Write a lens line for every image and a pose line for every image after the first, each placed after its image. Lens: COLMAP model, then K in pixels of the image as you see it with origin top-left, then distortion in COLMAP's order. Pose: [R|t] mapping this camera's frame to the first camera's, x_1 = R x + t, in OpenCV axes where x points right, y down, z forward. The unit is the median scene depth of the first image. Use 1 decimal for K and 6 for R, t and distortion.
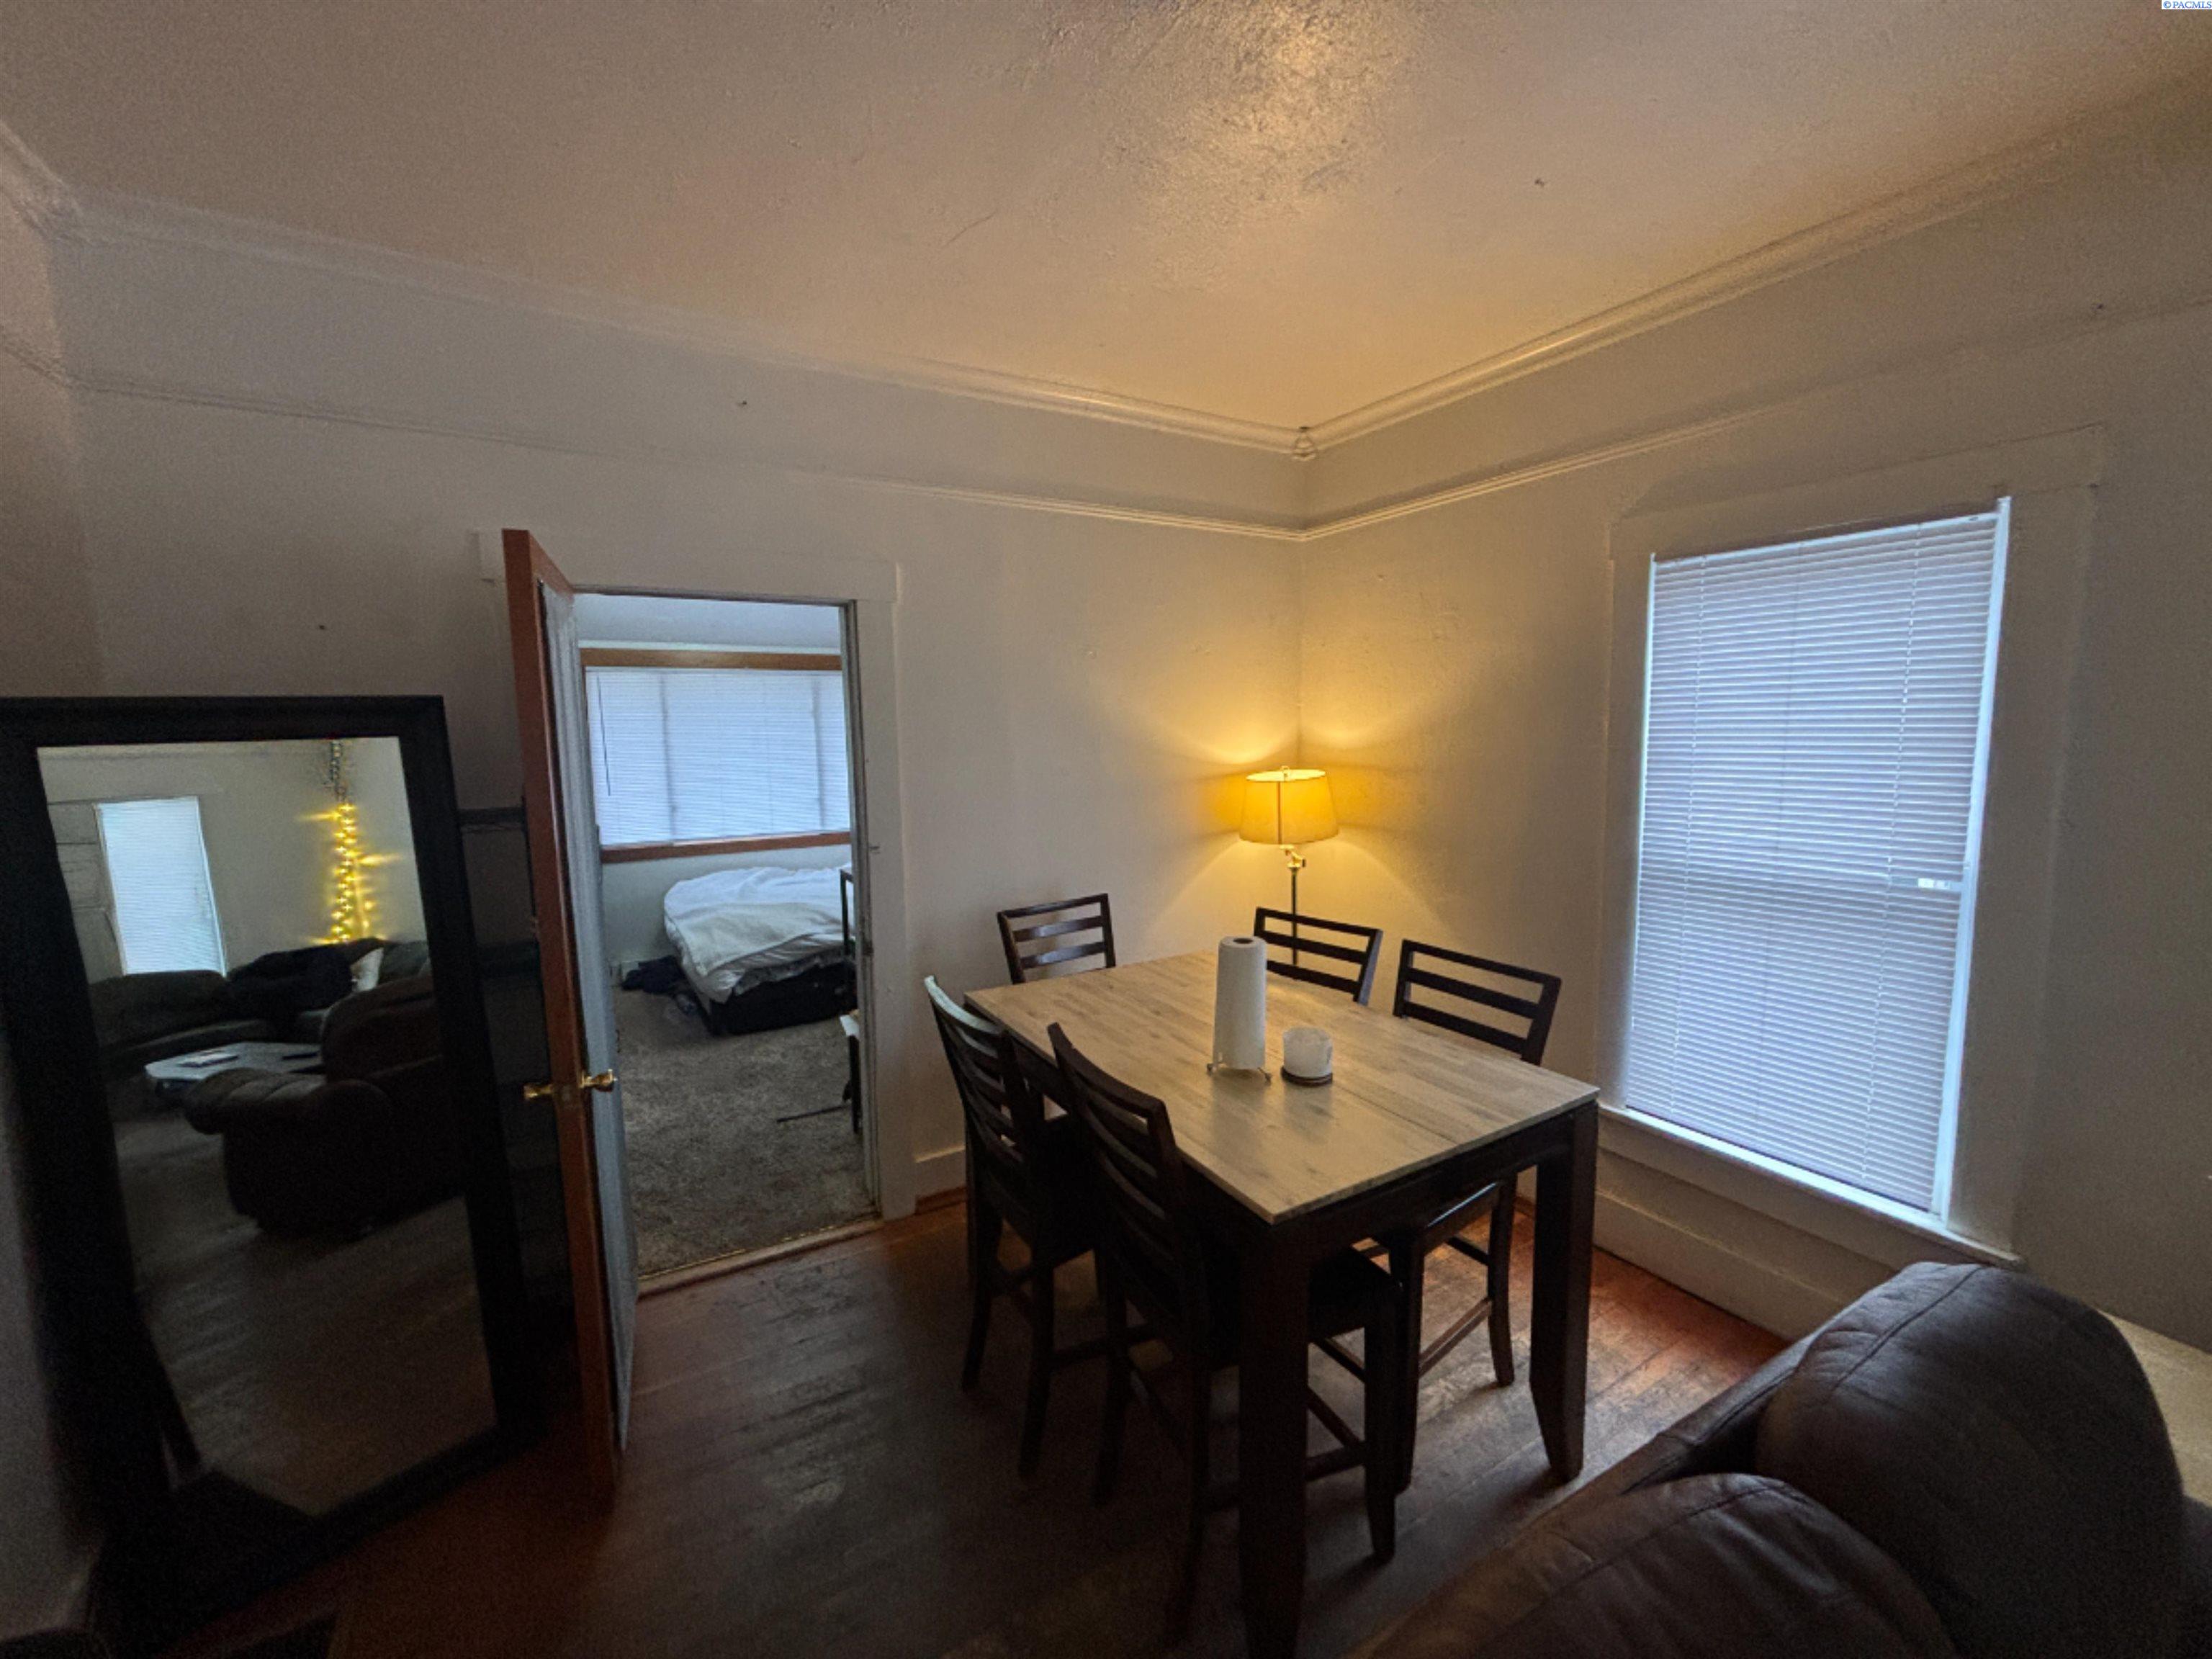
lens RADIAL K [[892.8, 0, 1100.4], [0, 892.8, 838.0], [0, 0, 1]] dist [-0.000551, -0.000005]
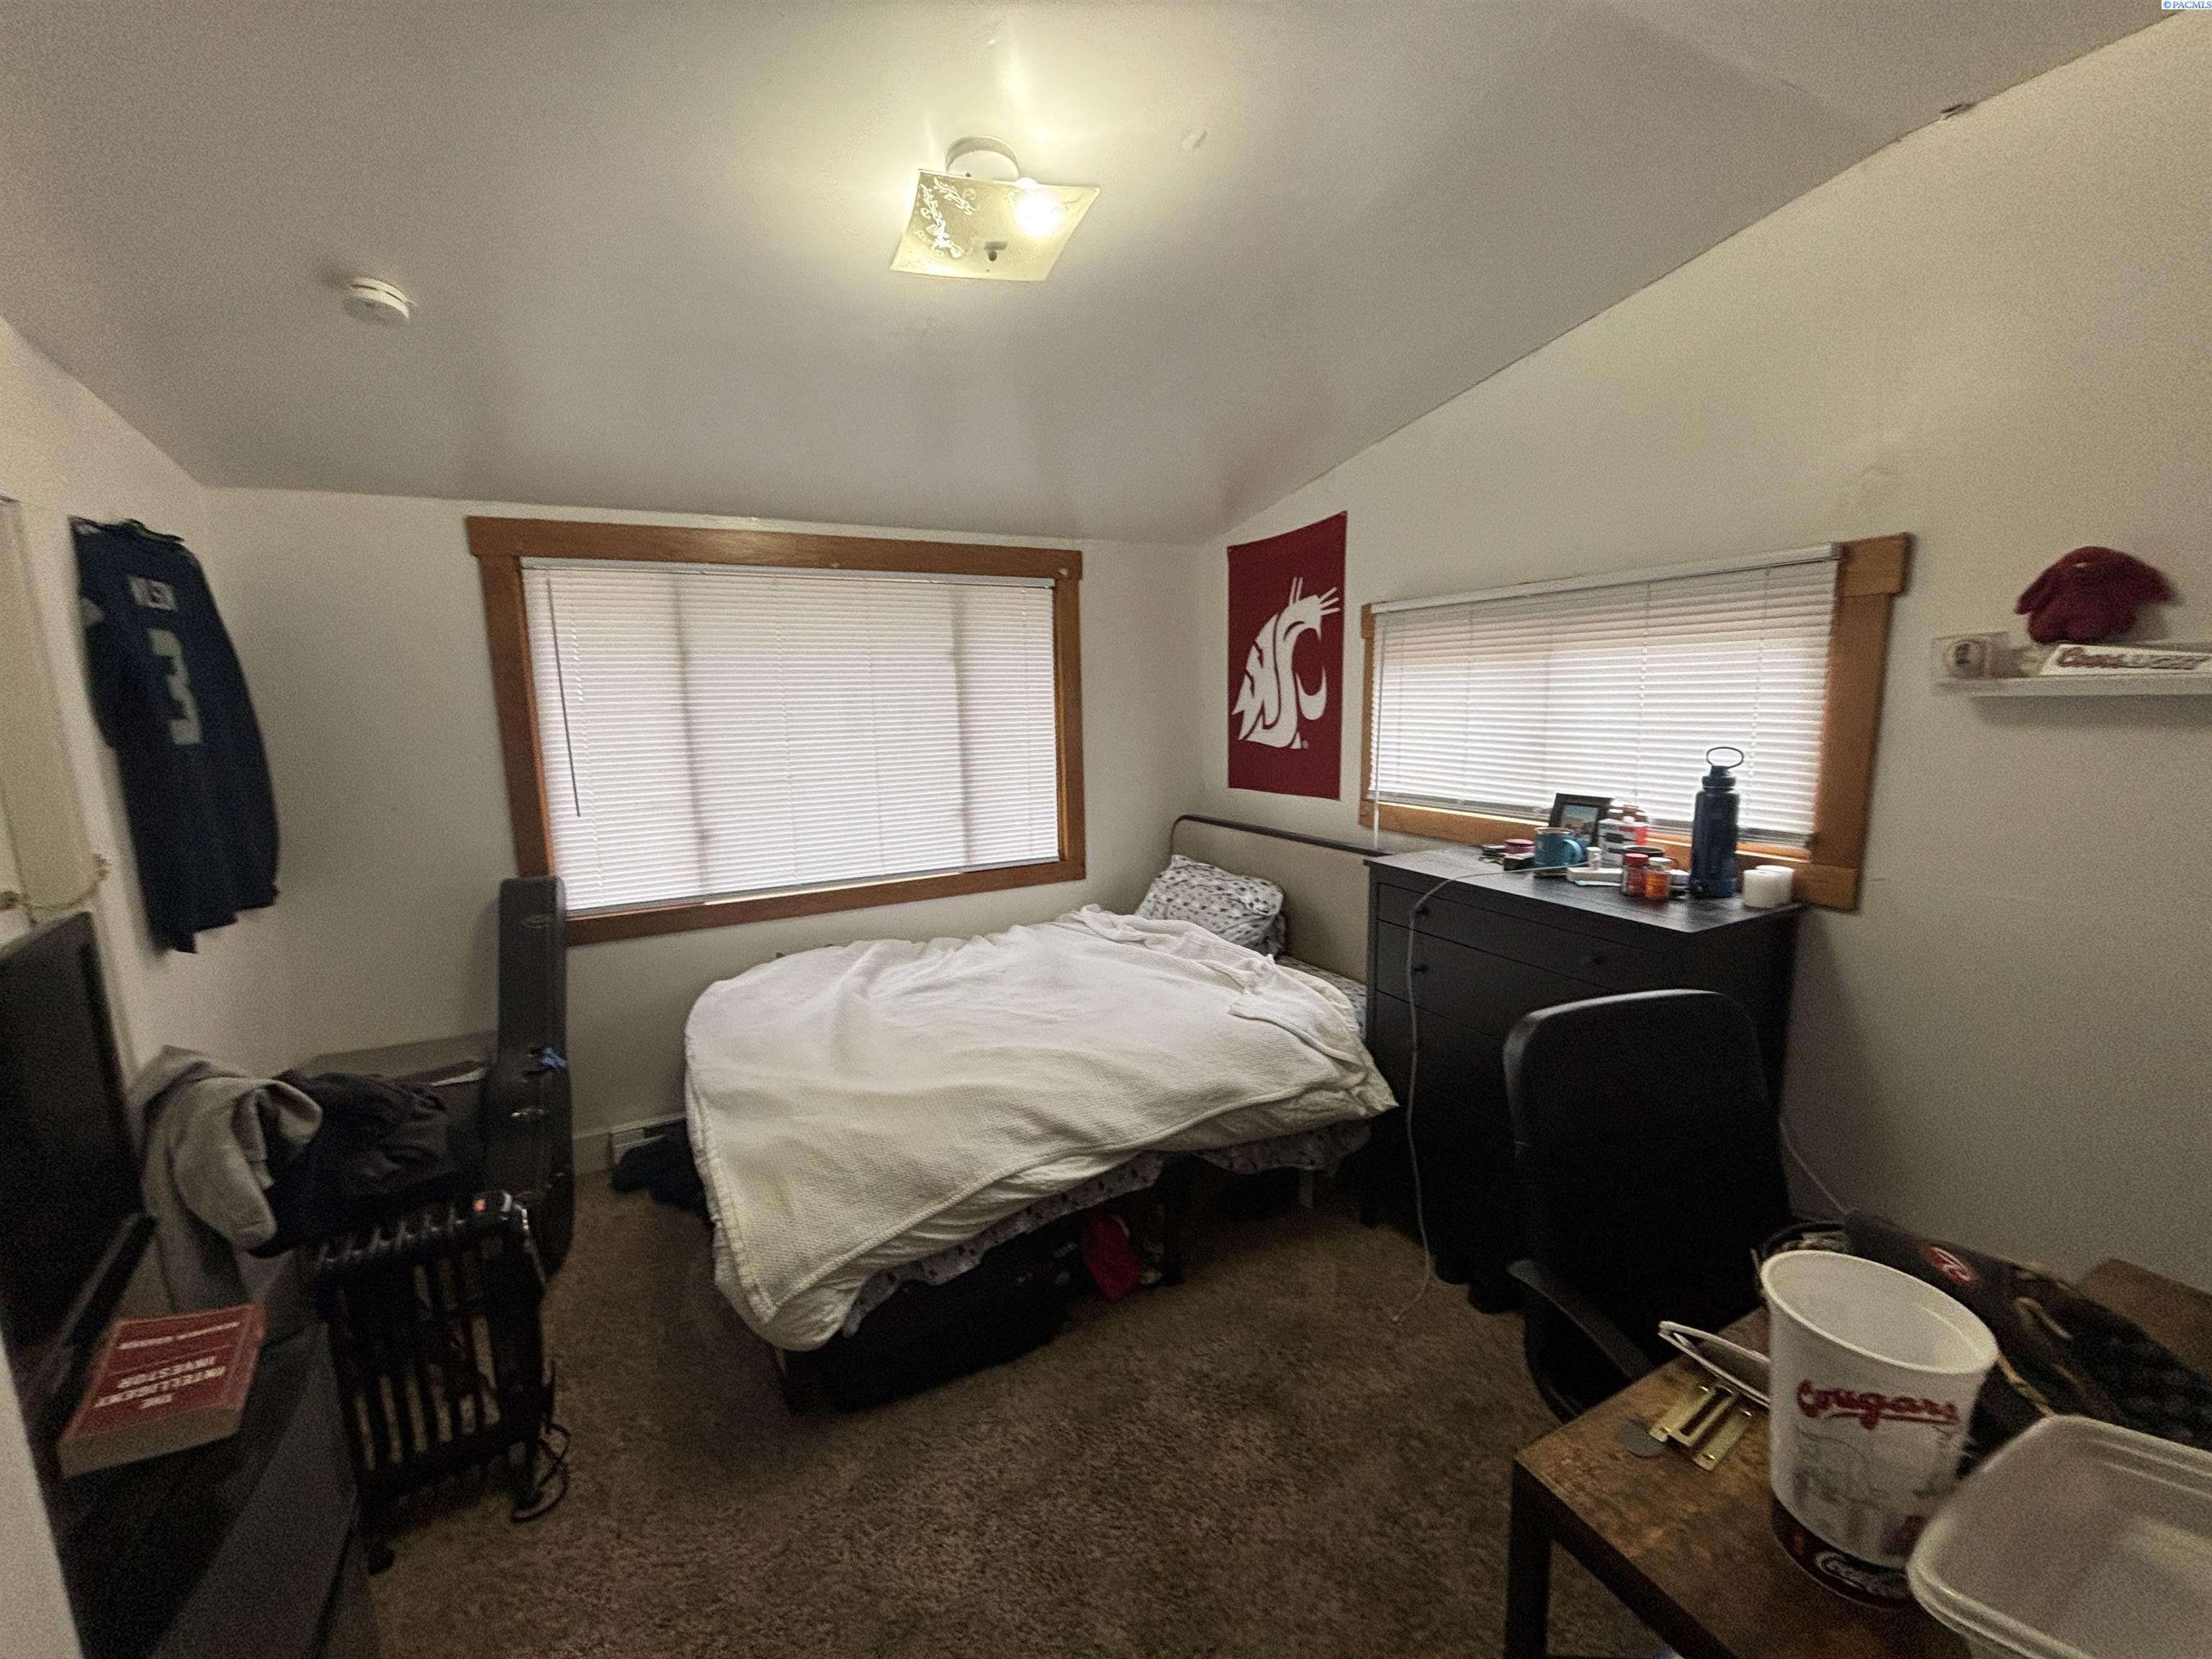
lens RADIAL K [[892.8, 0, 1108.1], [0, 892.8, 816.7], [0, 0, 1]] dist [-0.000551, -0.000005]
pose [[0.998979, -0.002219, -0.045121, -0.260724], [0.003790, 0.999388, 0.034761, -0.076514], [0.045016, -0.034897, 0.998377, 0.585991]]
